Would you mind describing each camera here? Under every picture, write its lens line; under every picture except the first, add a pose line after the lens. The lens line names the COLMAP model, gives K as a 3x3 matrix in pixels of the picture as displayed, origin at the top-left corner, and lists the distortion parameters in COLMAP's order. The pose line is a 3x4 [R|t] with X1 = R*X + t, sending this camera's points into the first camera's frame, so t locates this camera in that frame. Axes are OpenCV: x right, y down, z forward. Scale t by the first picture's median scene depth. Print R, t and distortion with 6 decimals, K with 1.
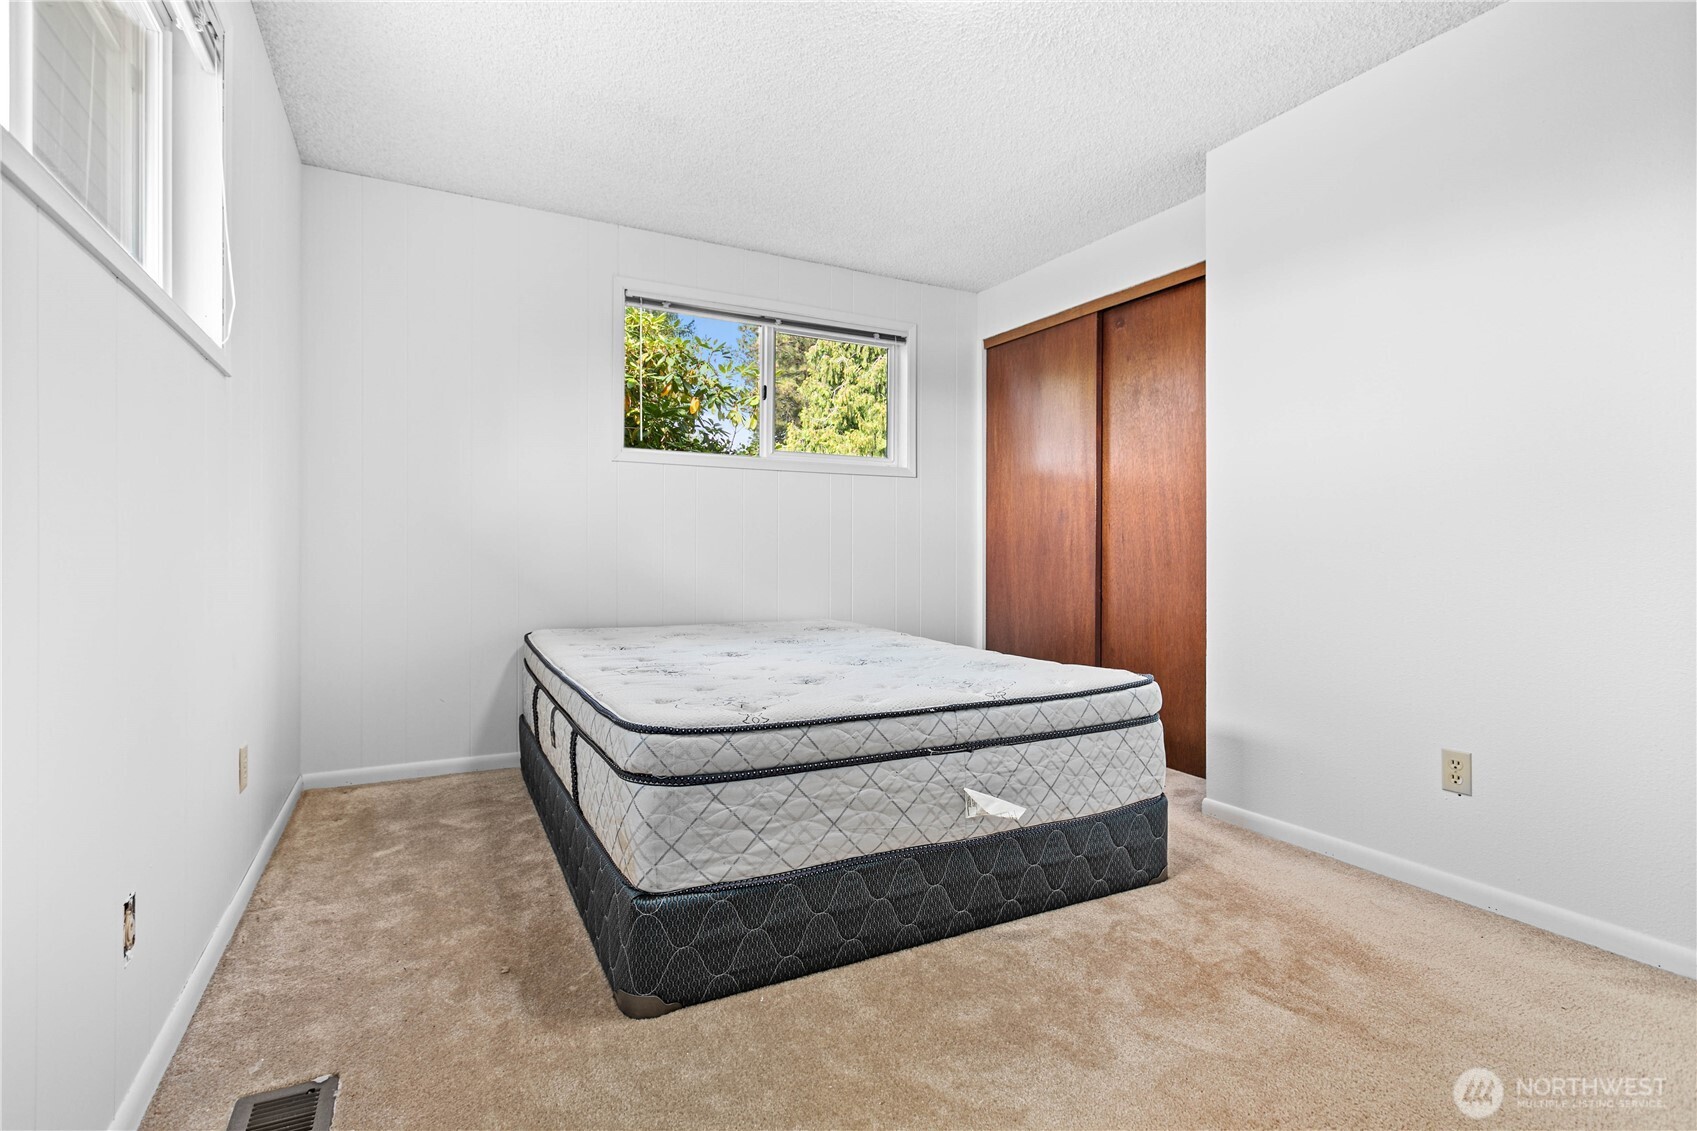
lens RADIAL K [[818.2, 0, 849.1], [0, 818.2, 556.3], [0, 0, 1]] dist [-0.001034, -0.000038]
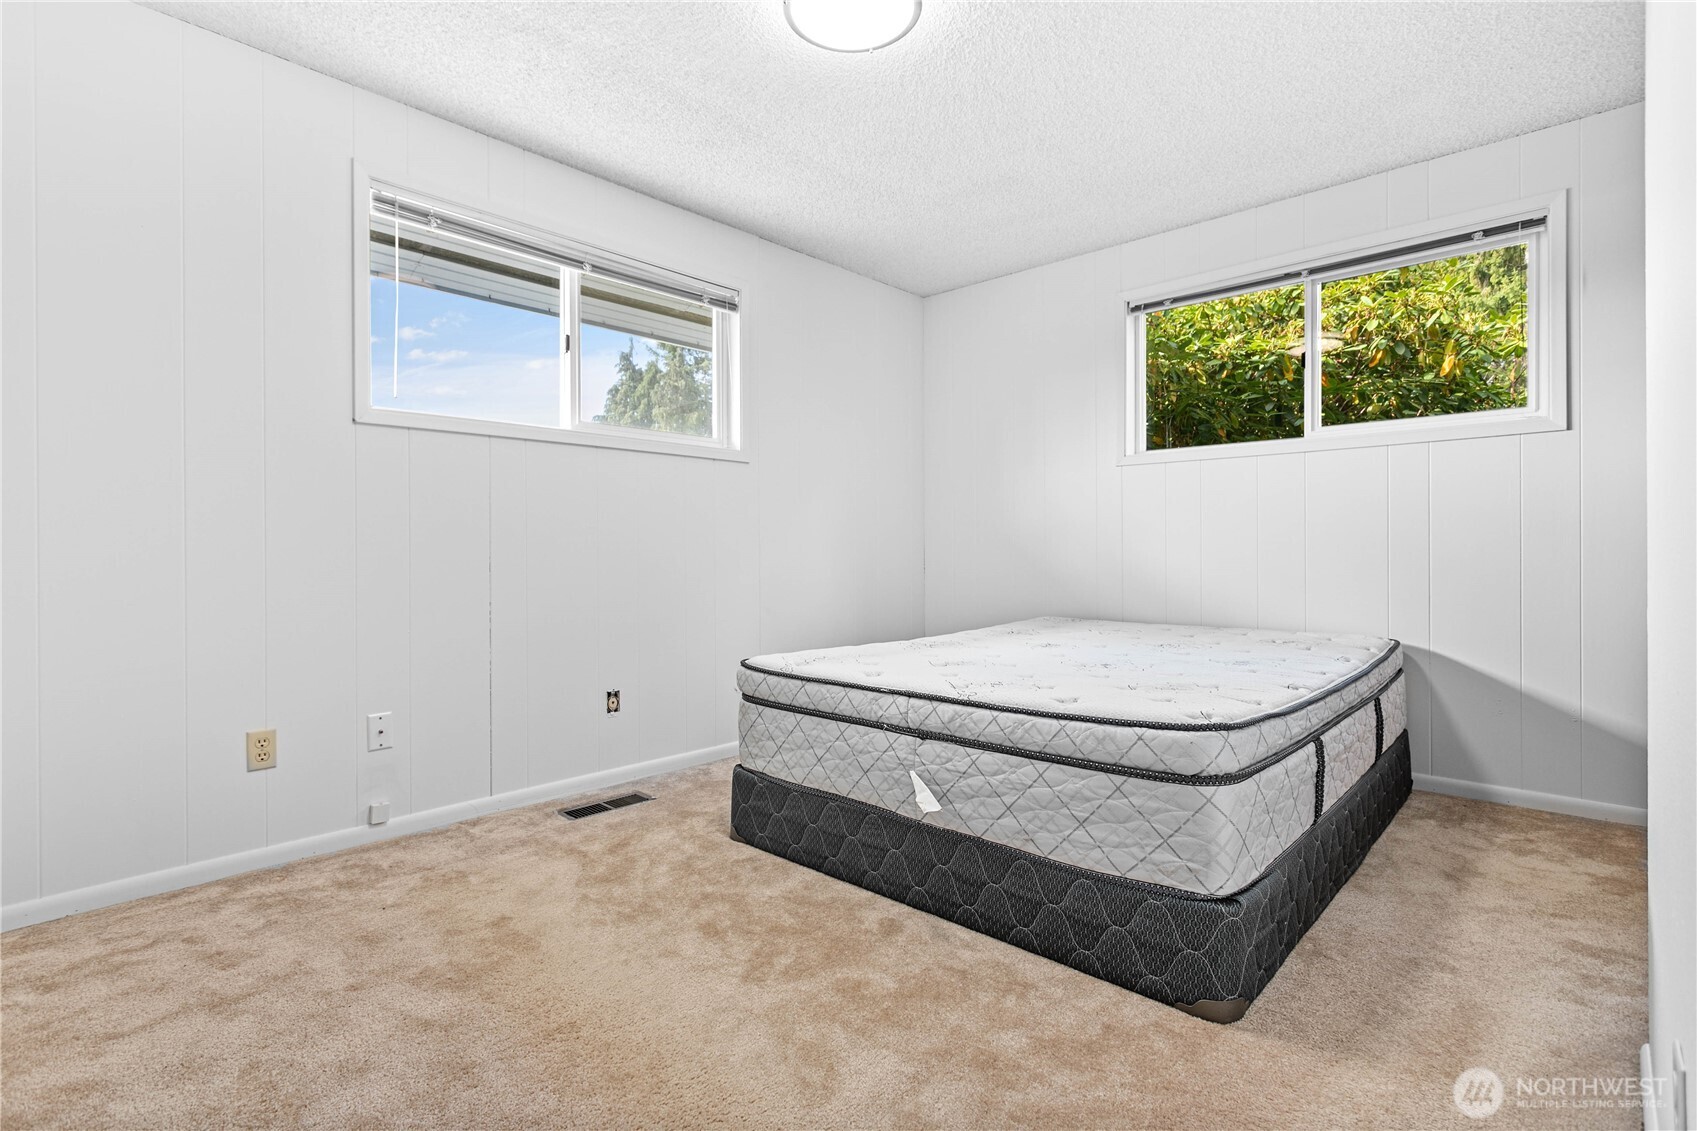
lens RADIAL K [[796.5, 0, 841.9], [0, 796.5, 563.3], [0, 0, 1]] dist [0.002616, 0.000329]
pose [[0.322749, 0.008221, -0.946449, 1.090898], [0.001435, 0.999957, 0.009175, 0.004610], [0.946484, -0.004320, 0.322723, 0.582742]]
